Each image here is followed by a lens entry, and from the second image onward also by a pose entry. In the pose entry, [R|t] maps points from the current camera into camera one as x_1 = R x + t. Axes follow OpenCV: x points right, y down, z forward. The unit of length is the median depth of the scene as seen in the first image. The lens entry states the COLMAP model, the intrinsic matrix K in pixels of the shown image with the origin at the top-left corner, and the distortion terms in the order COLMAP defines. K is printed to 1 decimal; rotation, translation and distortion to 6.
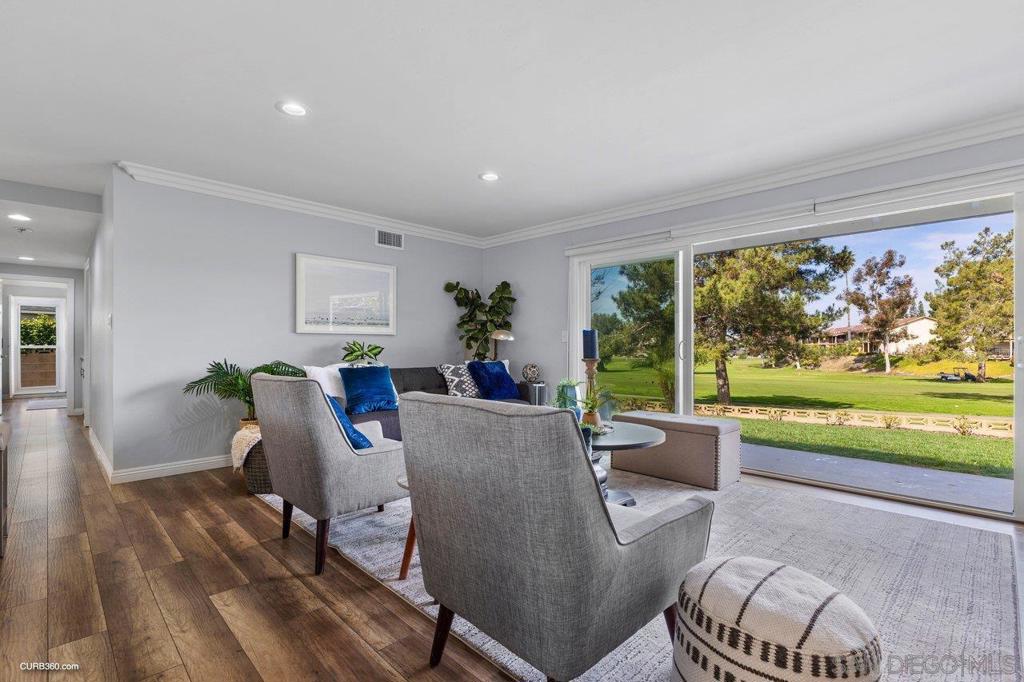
lens RADIAL K [[464.0, 0, 512.0], [0, 464.0, 341.0], [0, 0, 1]] dist [-0.002704, -0.000307]
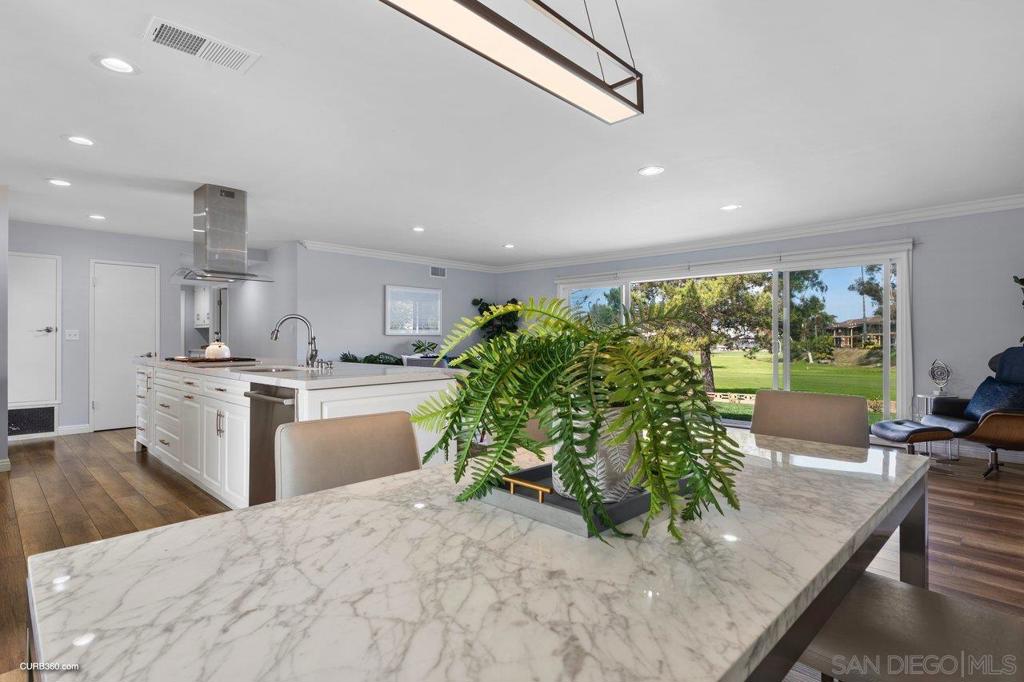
lens RADIAL K [[512.4, 0, 512.0], [0, 512.4, 341.0], [0, 0, 1]] dist [0.001510, 0.000365]
pose [[0.999901, 0.001241, 0.014022, -0.020446], [-0.001475, 0.999860, 0.016678, -0.010024], [-0.014000, -0.016697, 0.999763, -0.298031]]
